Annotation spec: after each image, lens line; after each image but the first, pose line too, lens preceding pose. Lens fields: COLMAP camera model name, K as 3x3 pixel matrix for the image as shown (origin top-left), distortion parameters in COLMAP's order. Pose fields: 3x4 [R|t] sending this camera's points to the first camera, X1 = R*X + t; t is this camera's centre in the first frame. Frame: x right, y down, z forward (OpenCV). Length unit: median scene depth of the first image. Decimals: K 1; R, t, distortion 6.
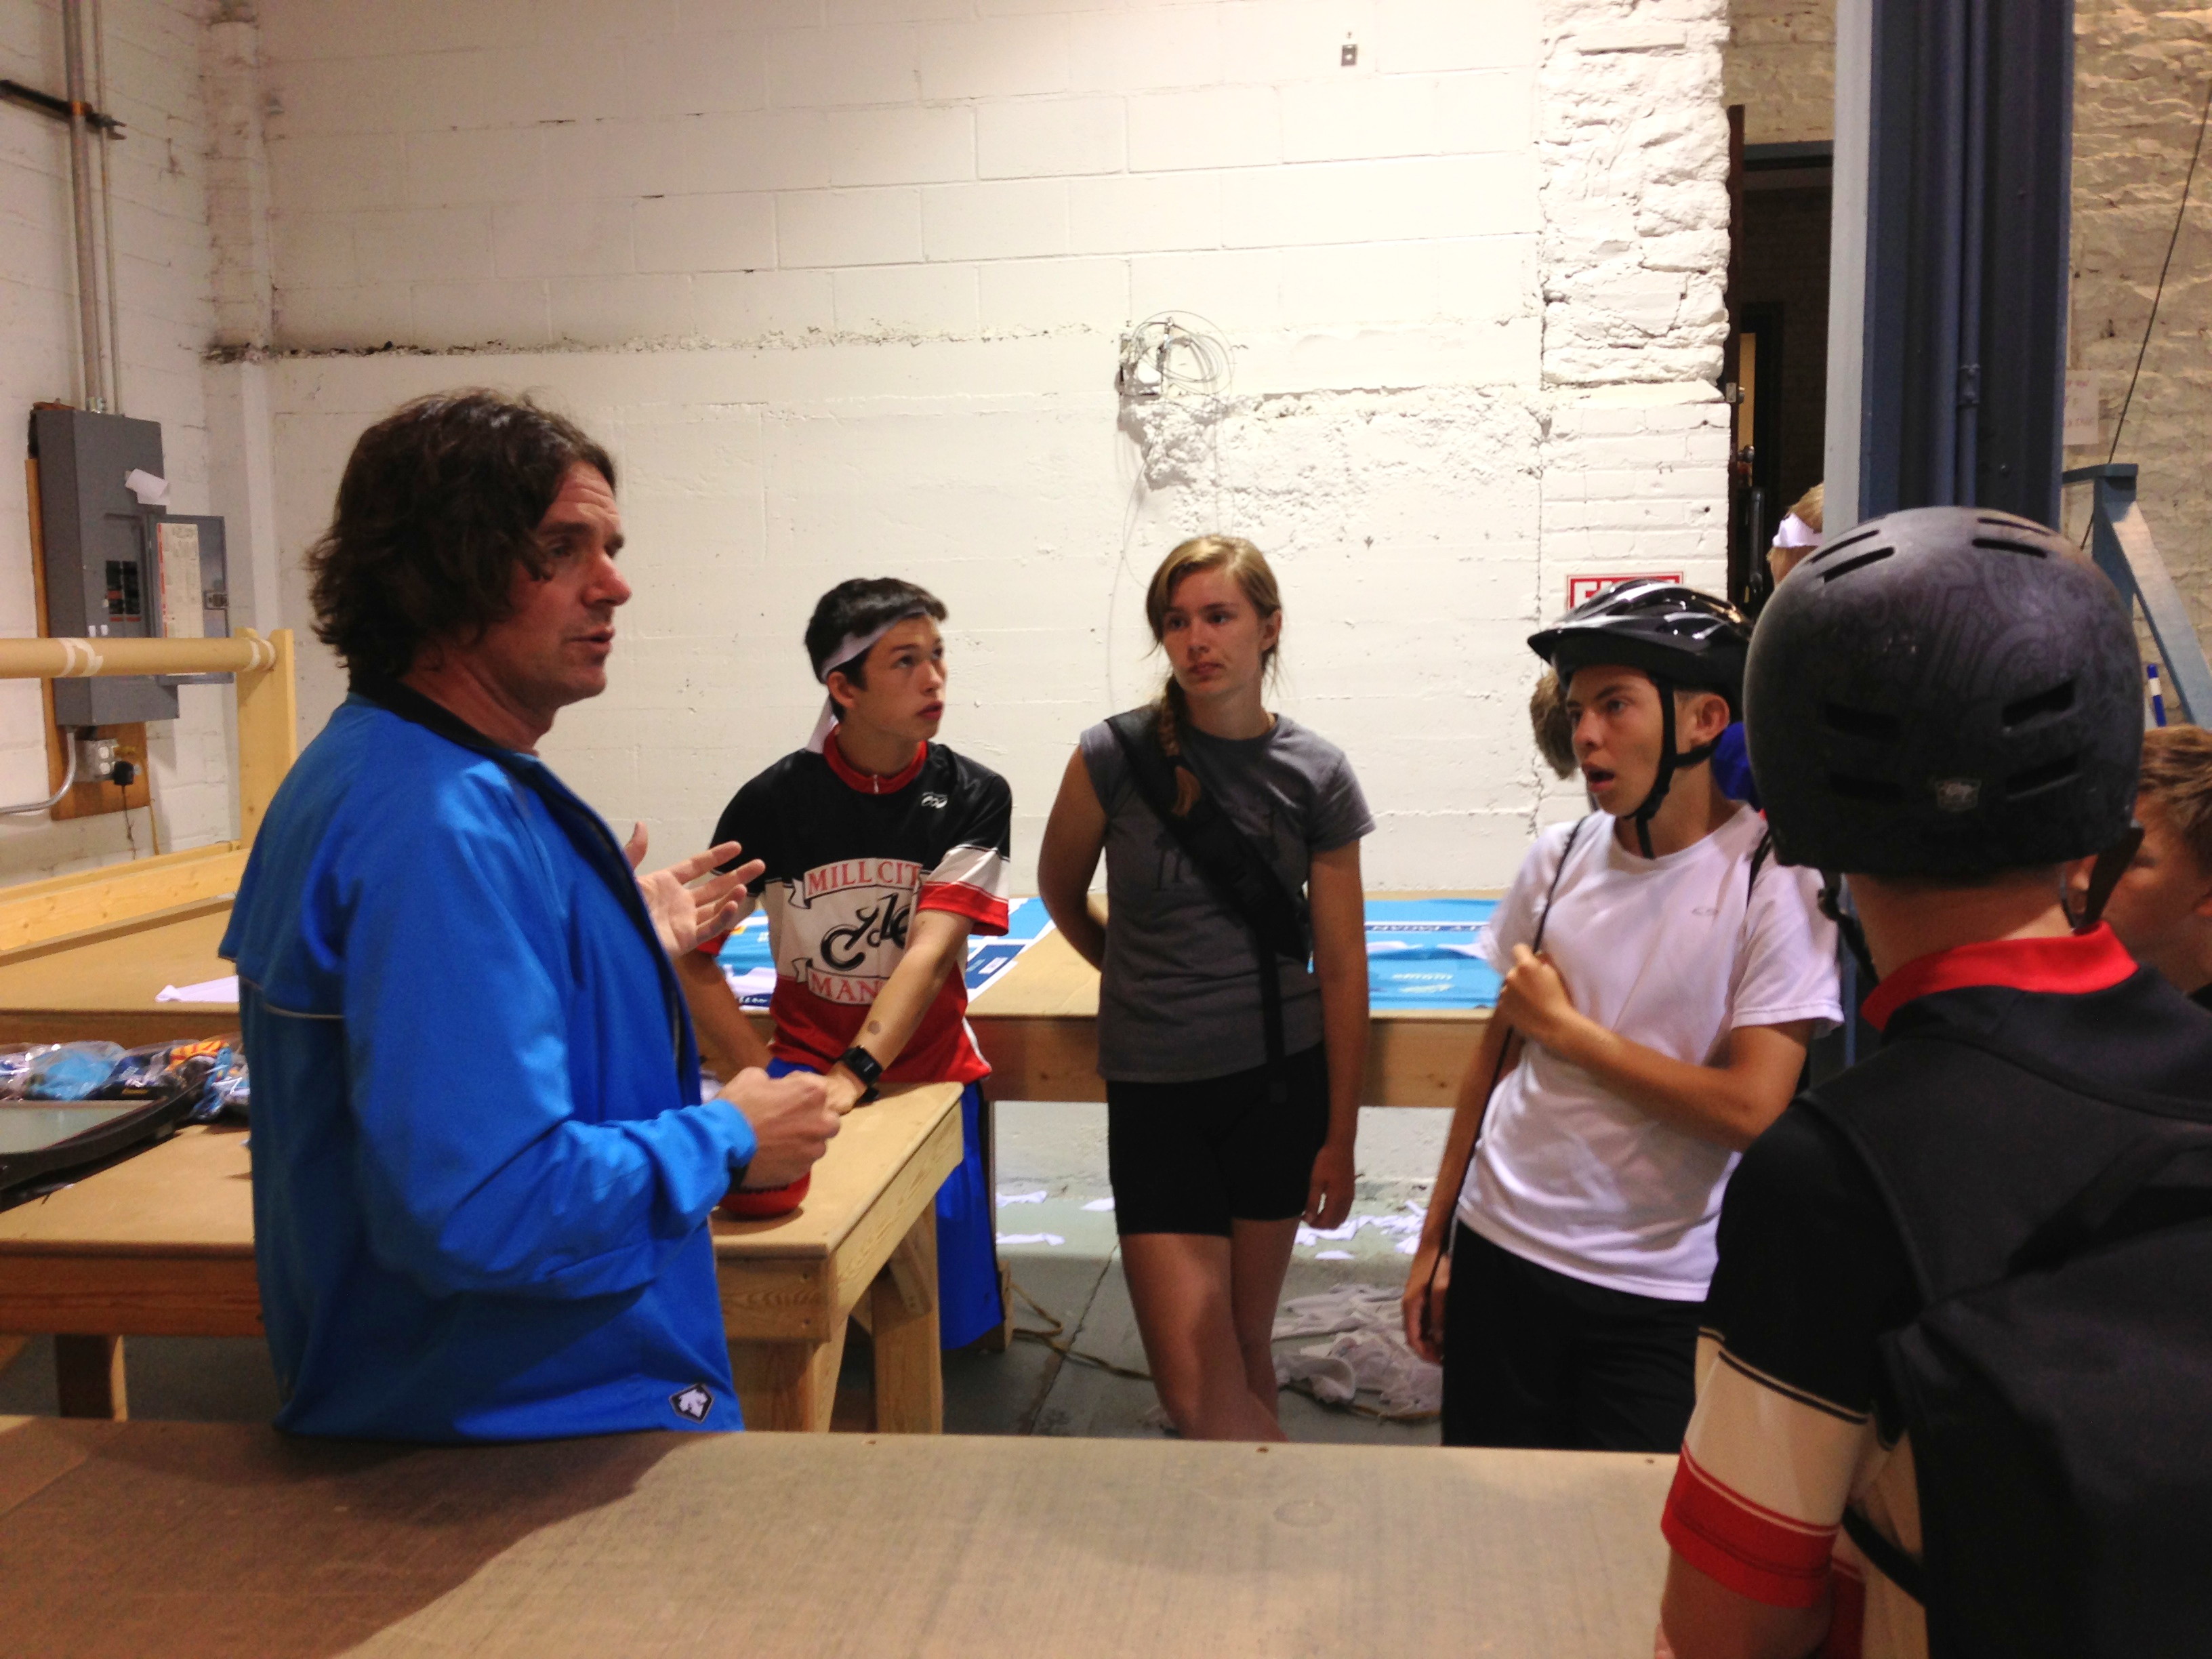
lens RADIAL K [[2049.0, 0, 1119.7], [0, 2049.0, 838.5], [0, 0, 1]] dist [0.154195, -0.256770]
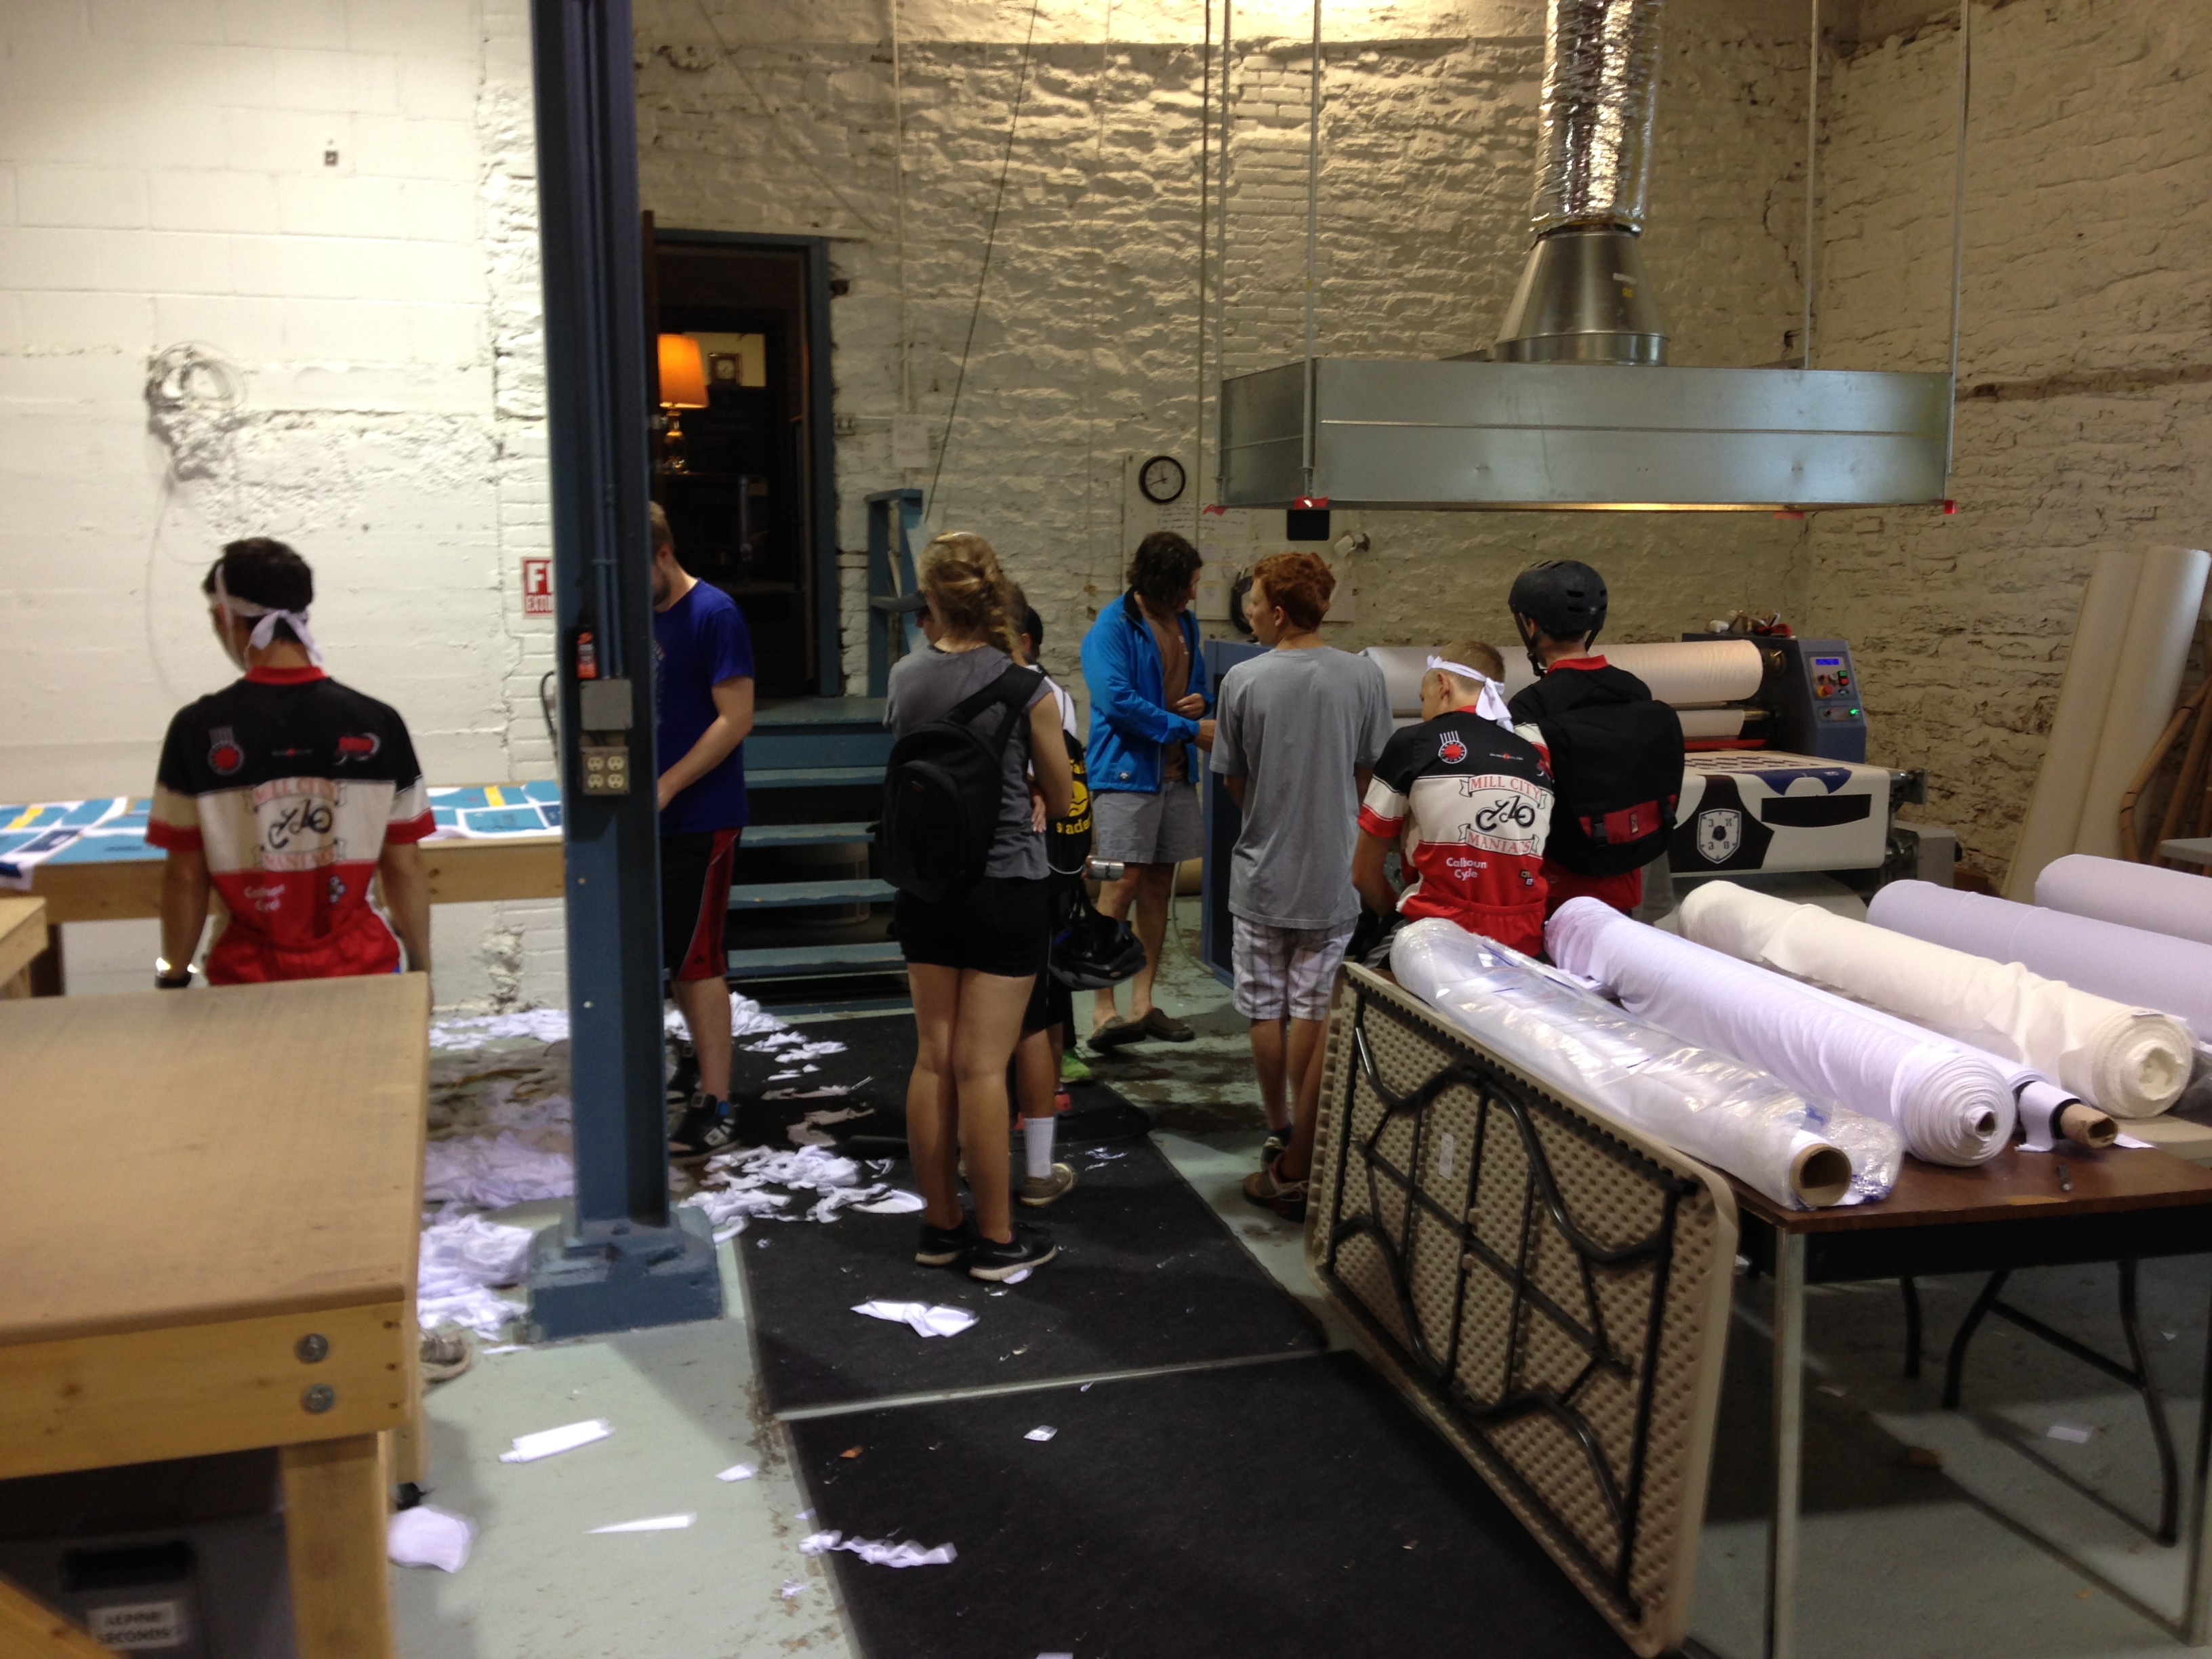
lens RADIAL K [[2032.2, 0, 1094.3], [0, 2032.2, 800.9], [0, 0, 1]] dist [0.139085, -0.230225]
pose [[0.919416, -0.032396, 0.391950, 0.026921], [0.027639, 0.999460, 0.017775, 0.019044], [-0.392314, -0.005510, 0.919815, -0.388311]]
